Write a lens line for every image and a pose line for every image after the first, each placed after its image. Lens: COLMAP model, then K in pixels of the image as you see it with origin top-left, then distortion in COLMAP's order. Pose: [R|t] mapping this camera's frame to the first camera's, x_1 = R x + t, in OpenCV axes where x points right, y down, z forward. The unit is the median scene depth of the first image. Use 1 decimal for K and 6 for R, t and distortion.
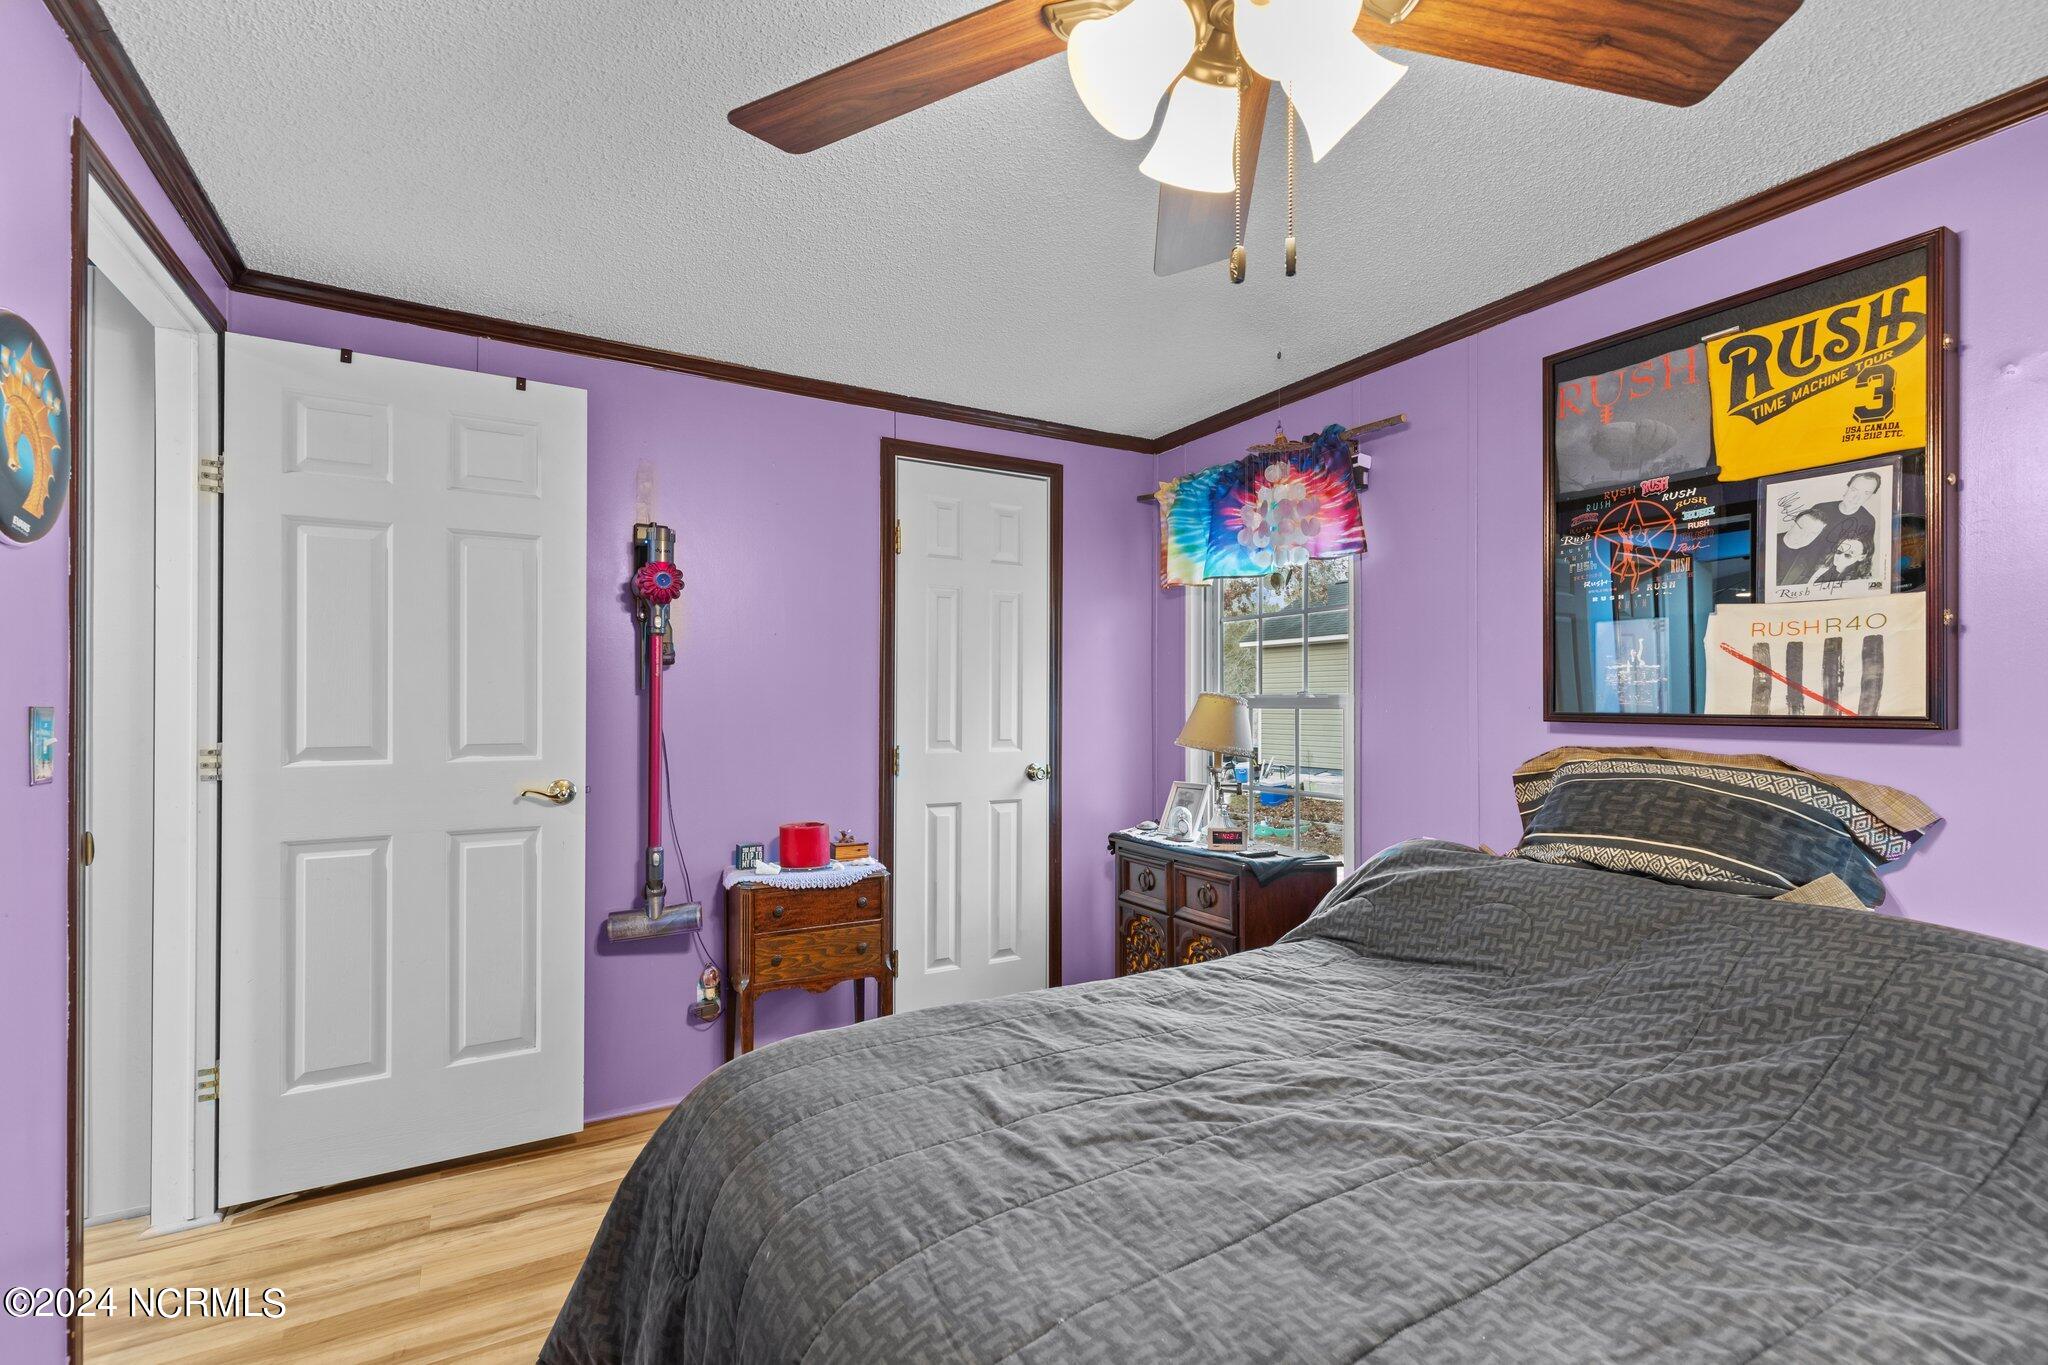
lens RADIAL K [[905.3, 0, 1026.2], [0, 905.3, 703.0], [0, 0, 1]] dist [0.000855, 0.000143]
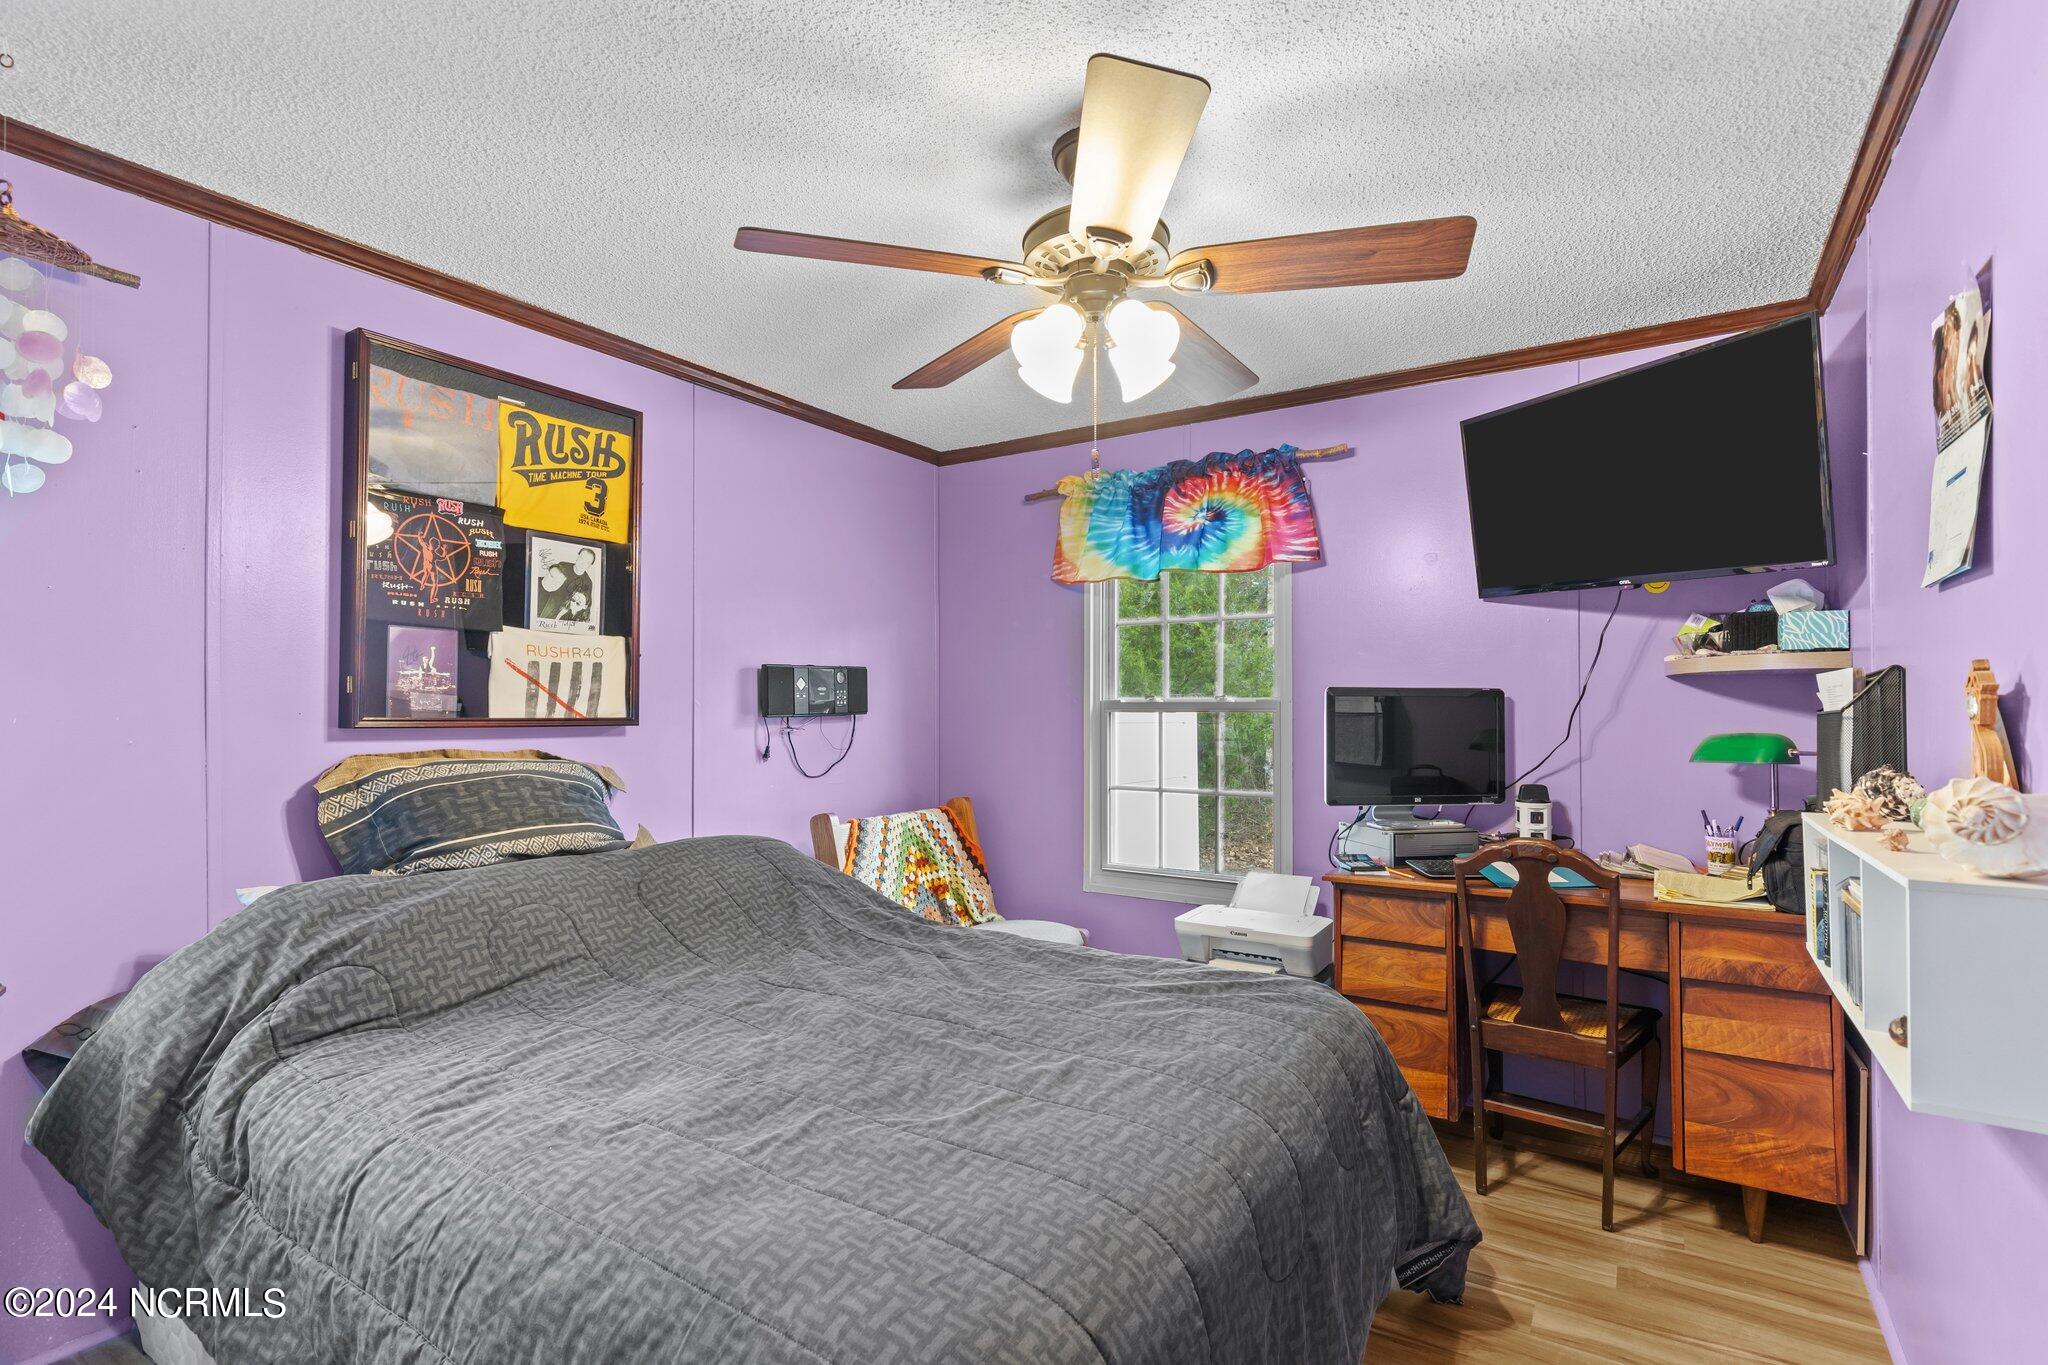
lens RADIAL K [[957.6, 0, 1025.6], [0, 957.6, 700.8], [0, 0, 1]] dist [-0.002042, -0.000345]
pose [[-0.447730, 0.007392, 0.894138, -0.706636], [-0.002676, 0.999950, -0.009607, 0.000121], [-0.894165, -0.006694, -0.447688, 1.007389]]
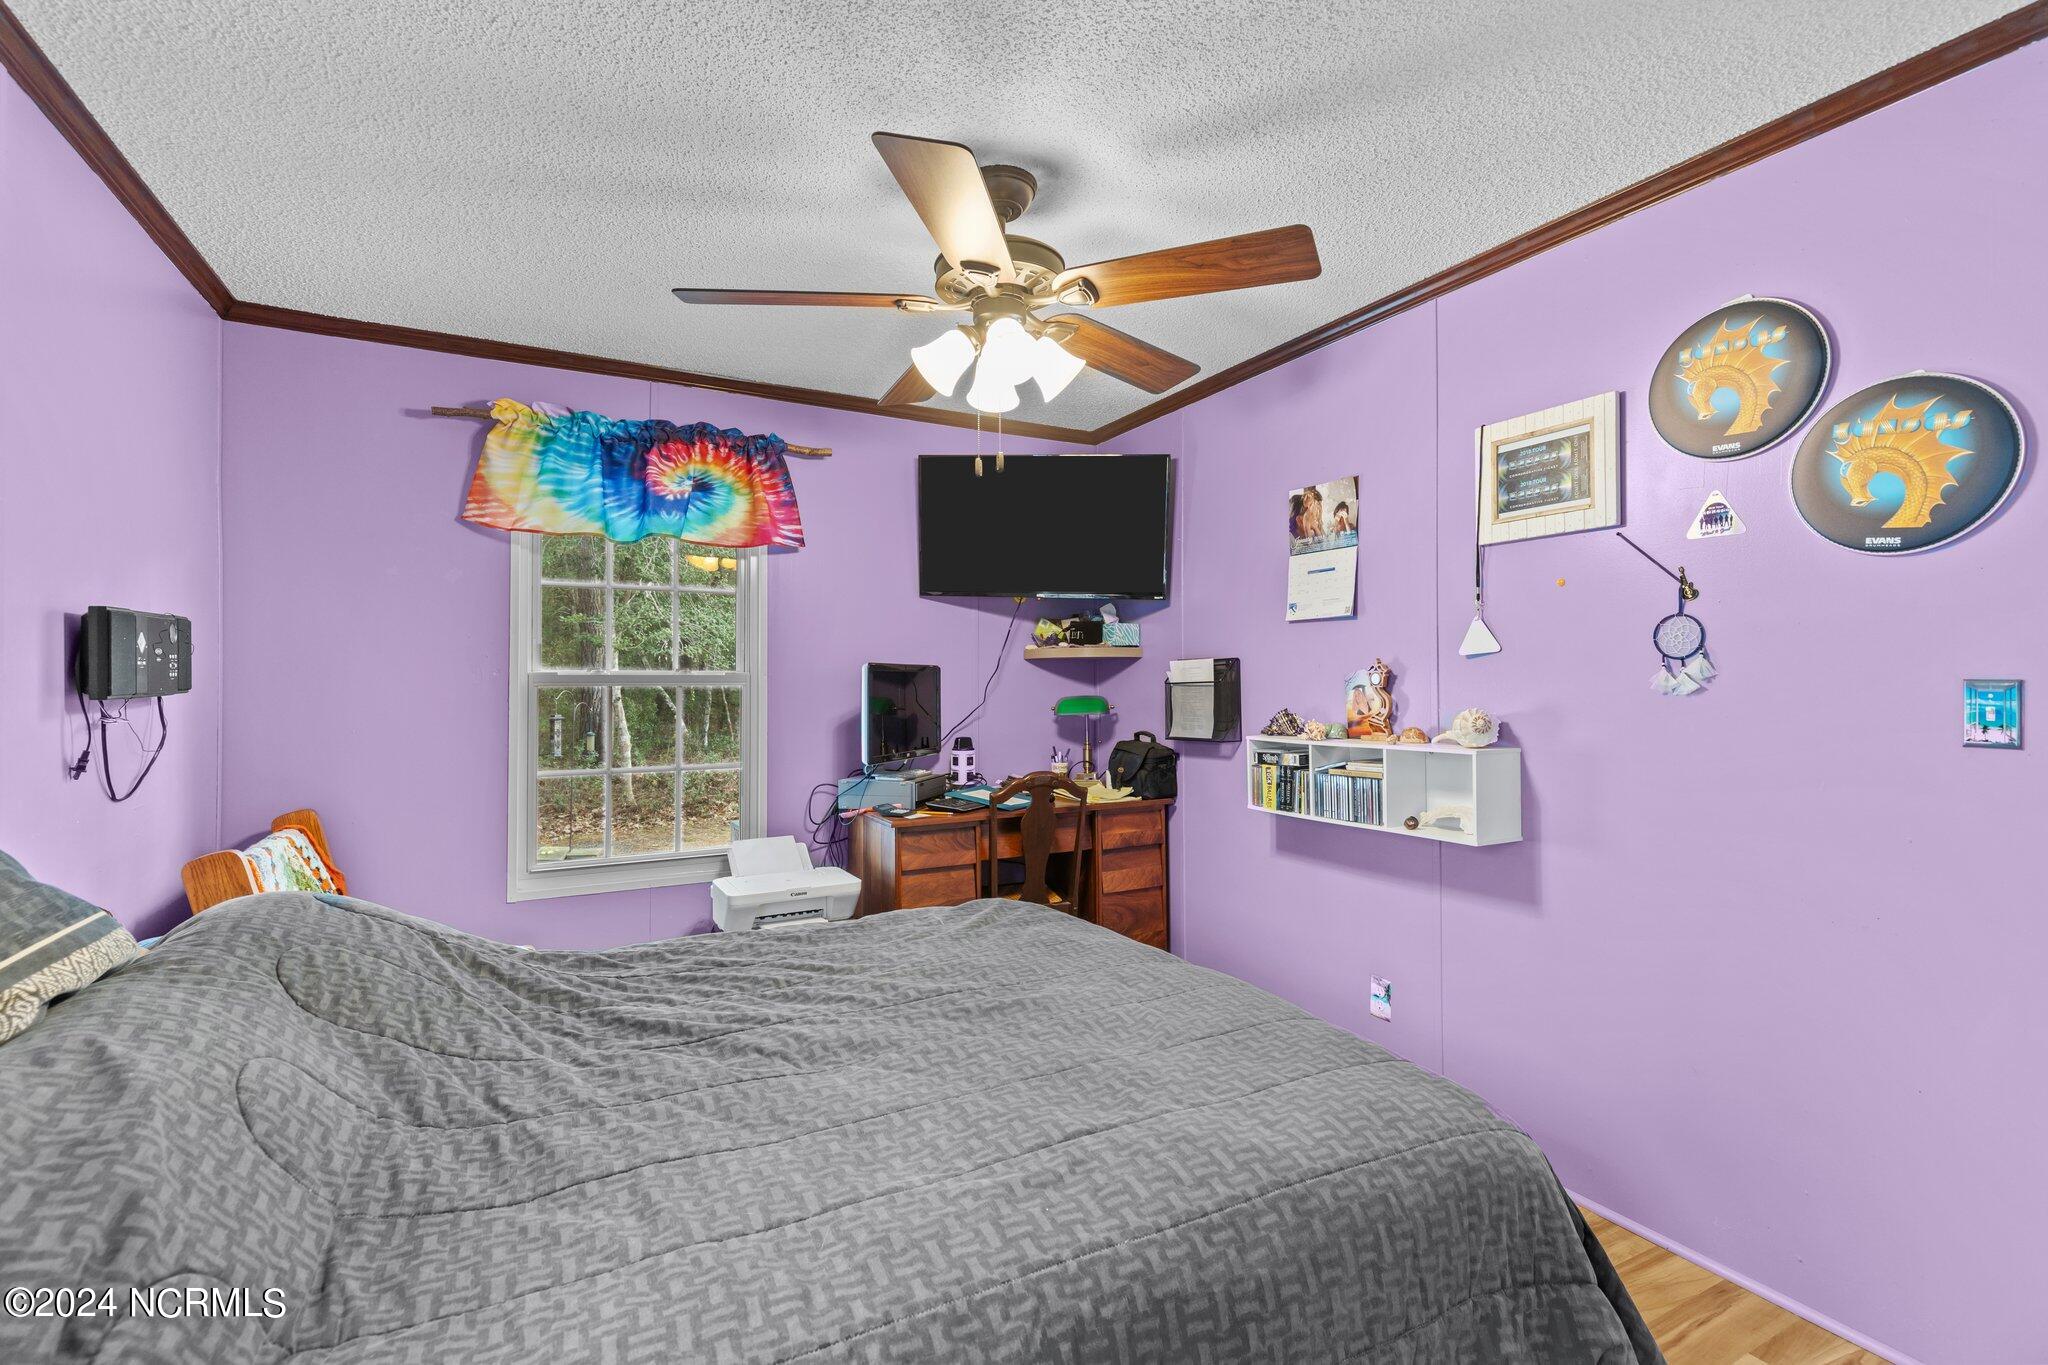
lens RADIAL K [[921.4, 0, 1024.0], [0, 921.4, 682.5], [0, 0, 1]] dist [0.001773, 0.000214]
pose [[-0.999274, 0.002405, 0.038014, 0.031187], [0.002395, 0.999997, -0.000294, -0.000355], [-0.038015, -0.000203, -0.999277, 1.537333]]
